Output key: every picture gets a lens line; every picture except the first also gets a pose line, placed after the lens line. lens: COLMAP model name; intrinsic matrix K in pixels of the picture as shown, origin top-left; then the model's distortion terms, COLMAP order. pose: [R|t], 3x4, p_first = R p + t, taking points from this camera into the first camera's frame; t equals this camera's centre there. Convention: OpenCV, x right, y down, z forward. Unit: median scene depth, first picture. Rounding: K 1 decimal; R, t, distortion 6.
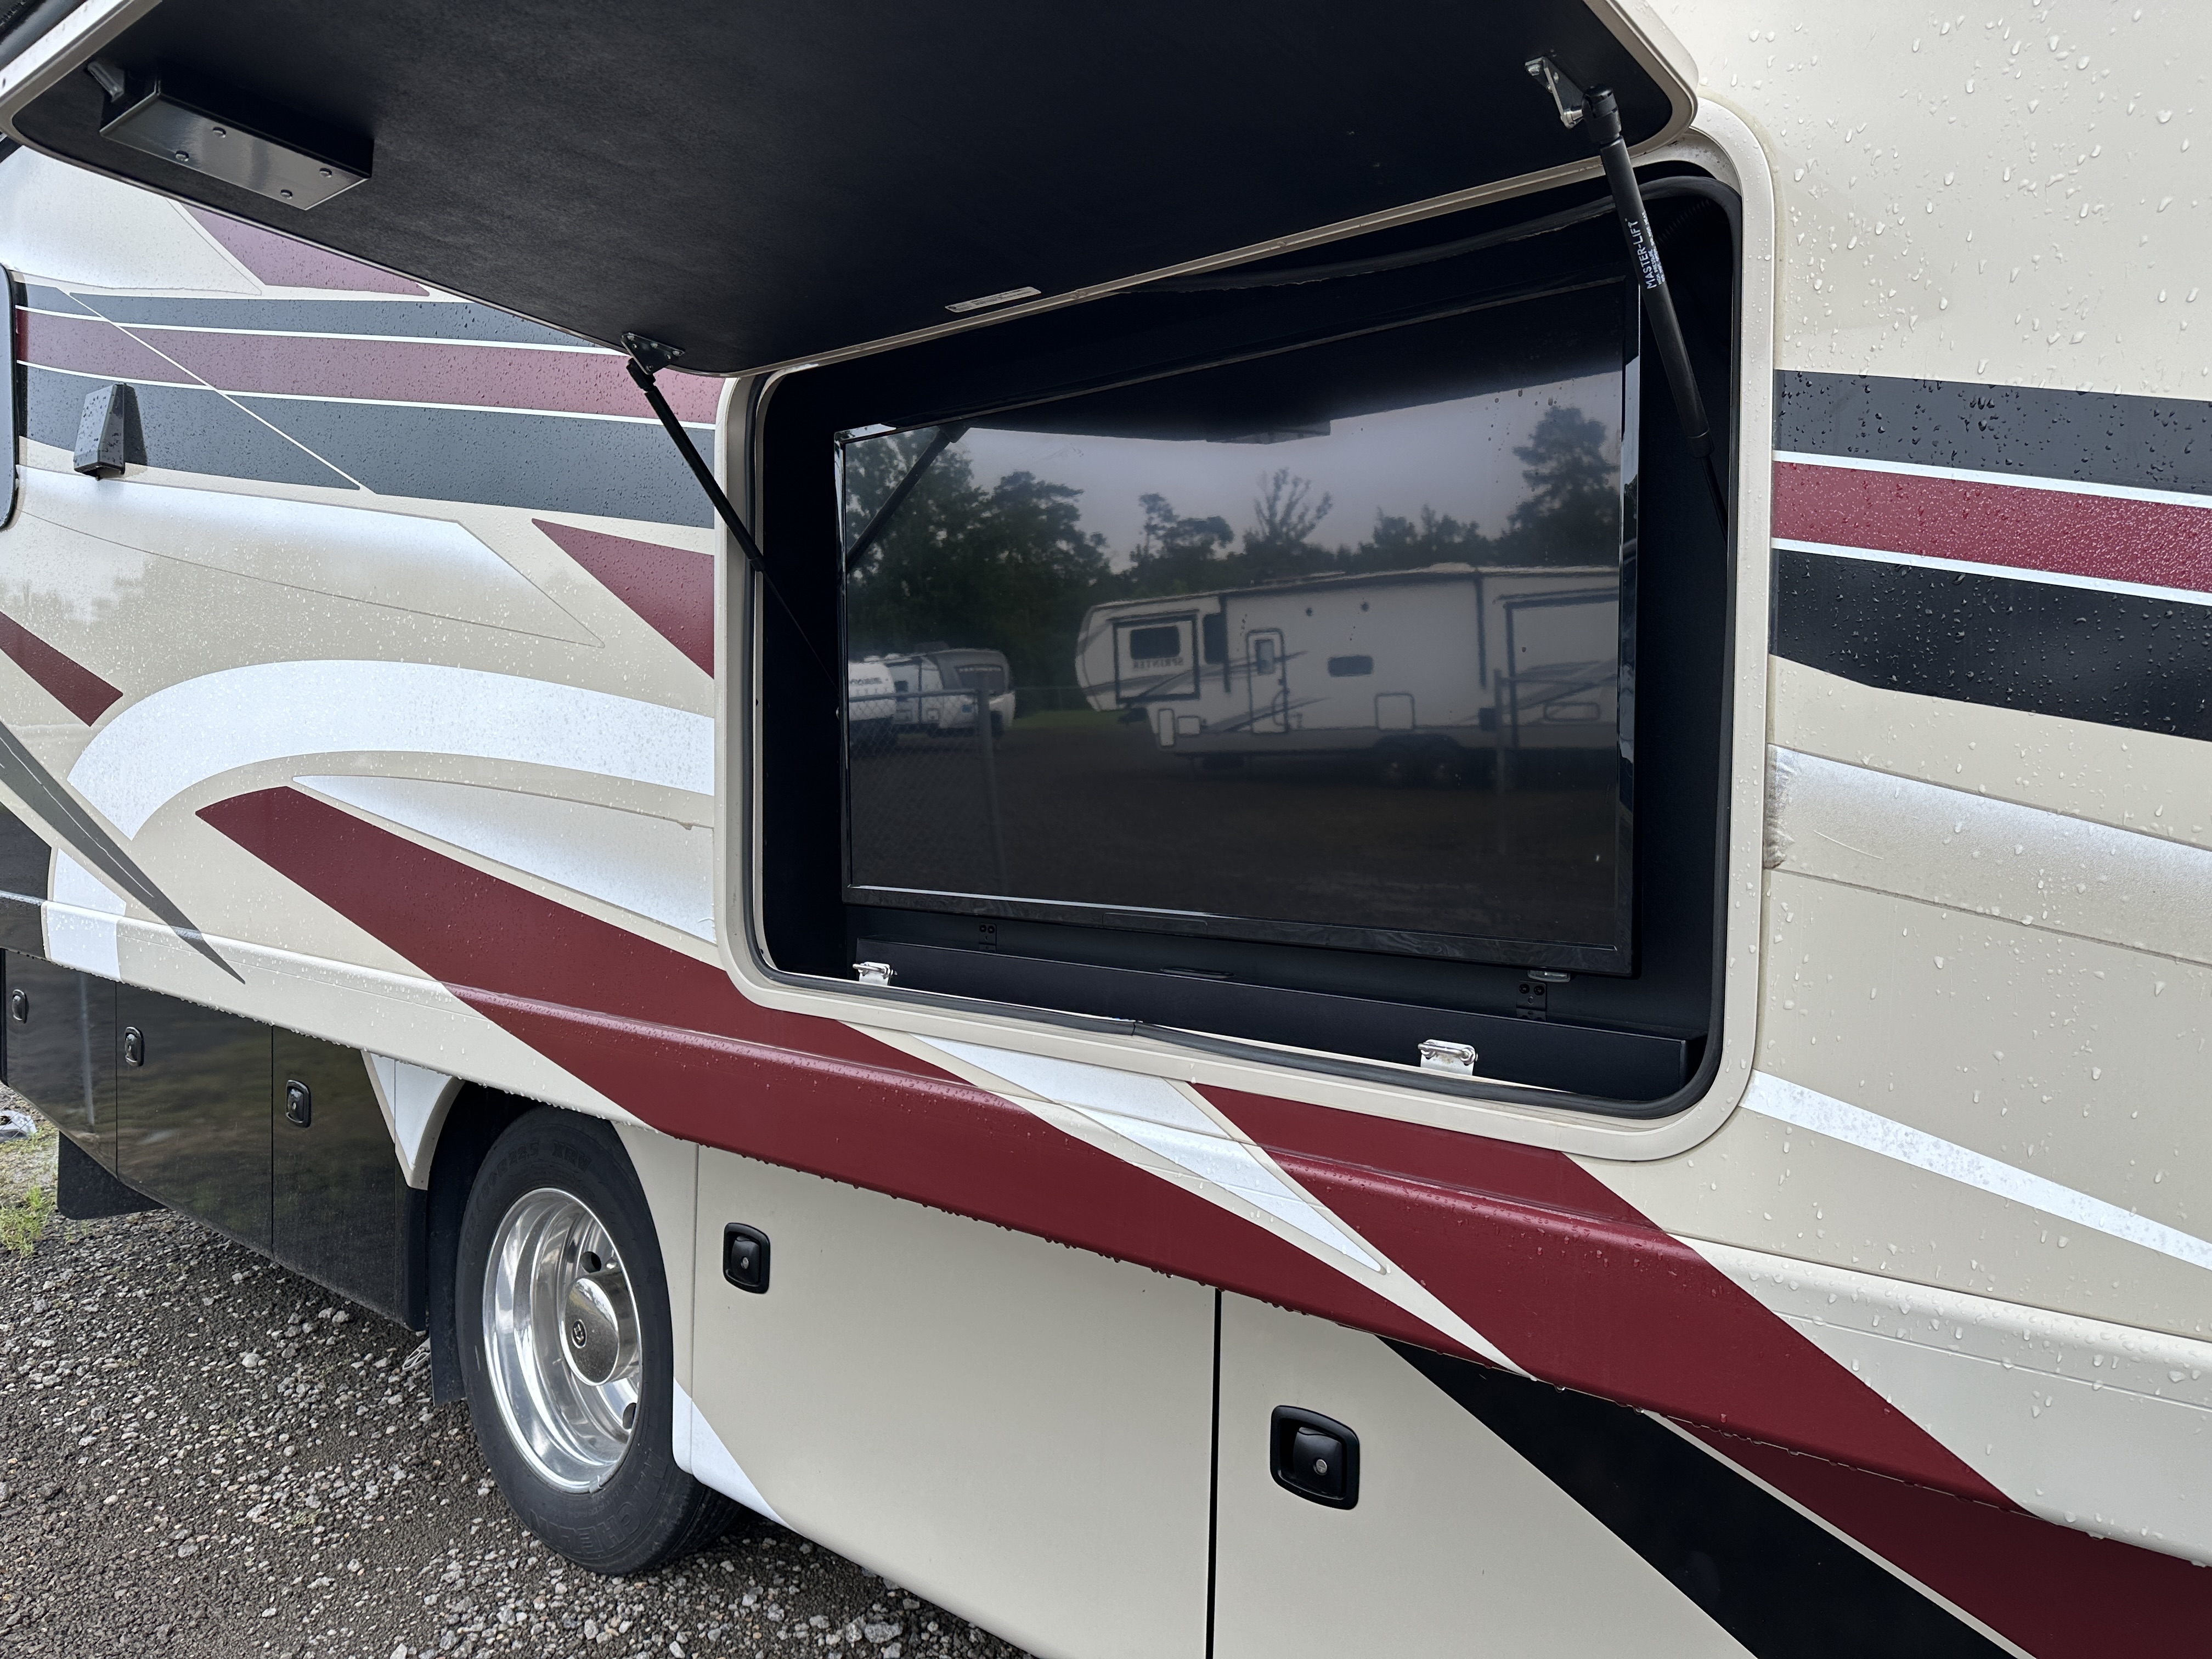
lens RADIAL K [[1570.1, 0, 1106.0], [0, 1570.1, 829.5], [0, 0, 1]] dist [-0.007617, -0.004547]
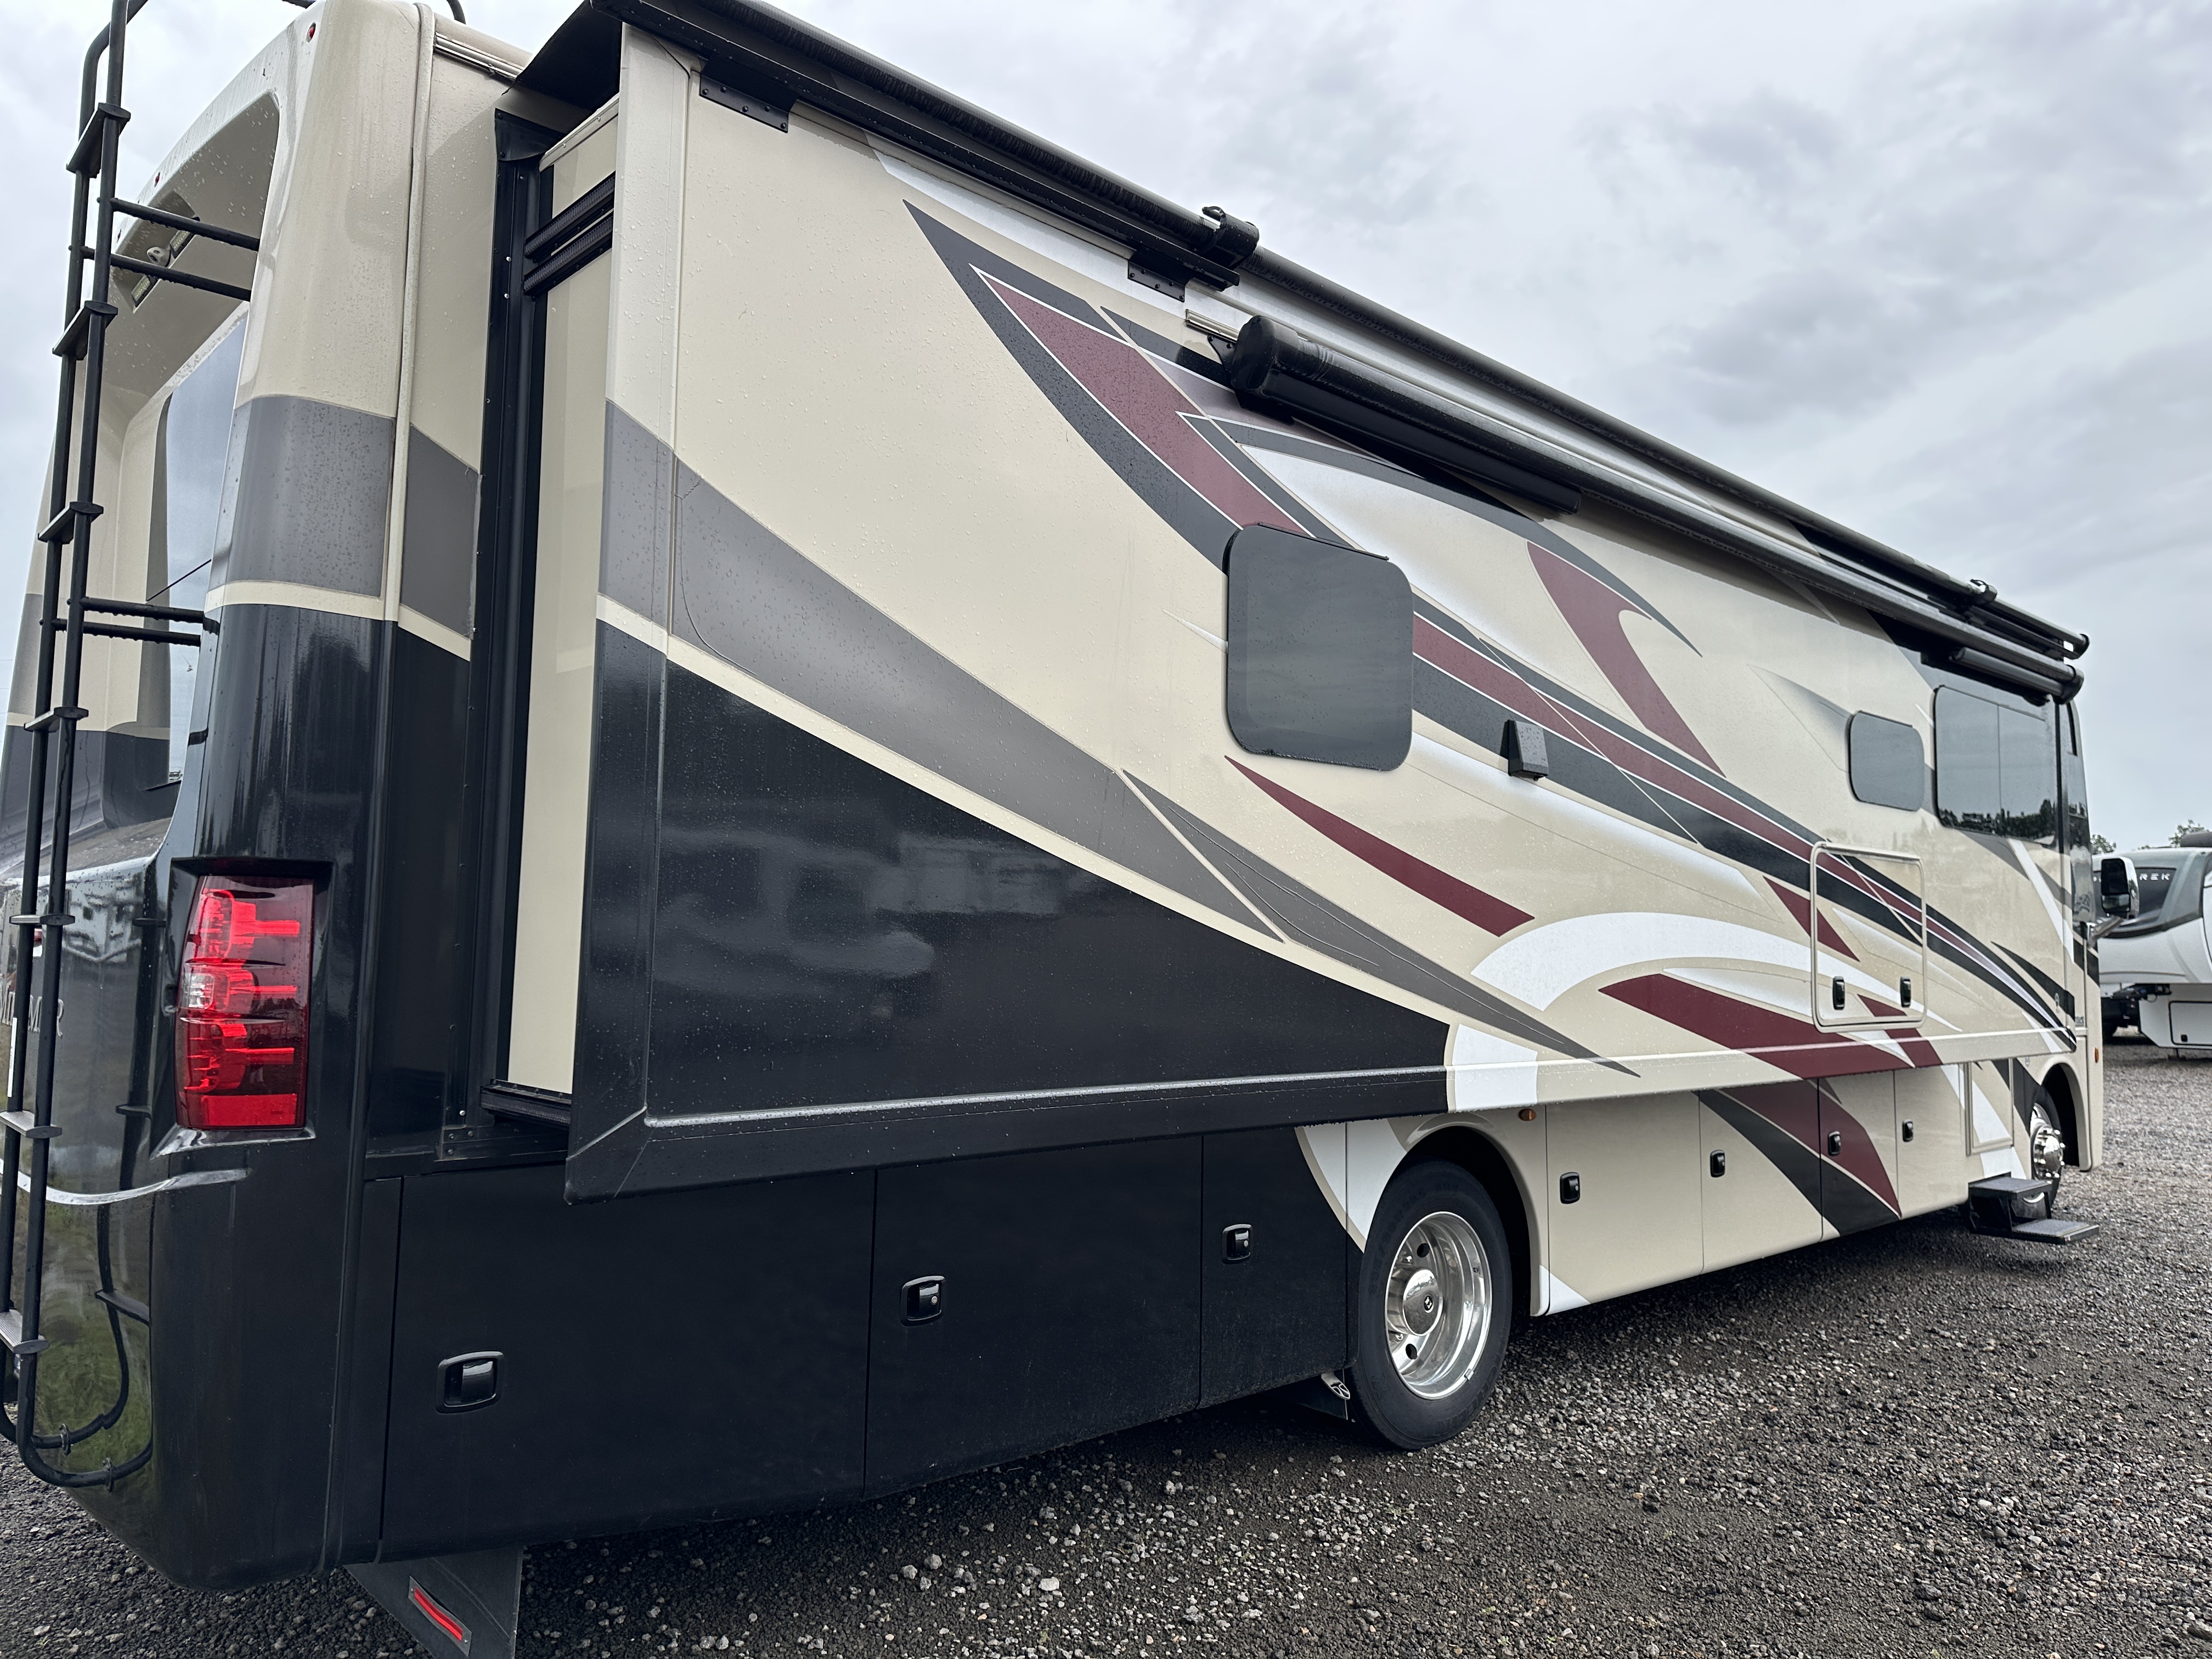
lens RADIAL K [[1570.1, 0, 1106.0], [0, 1570.1, 829.5], [0, 0, 1]] dist [-0.007617, -0.004547]
pose [[0.132536, 0.060253, 0.989345, -2.387996], [0.017873, 0.997843, -0.063165, -0.089001], [-0.991017, 0.026054, 0.131174, 1.292431]]
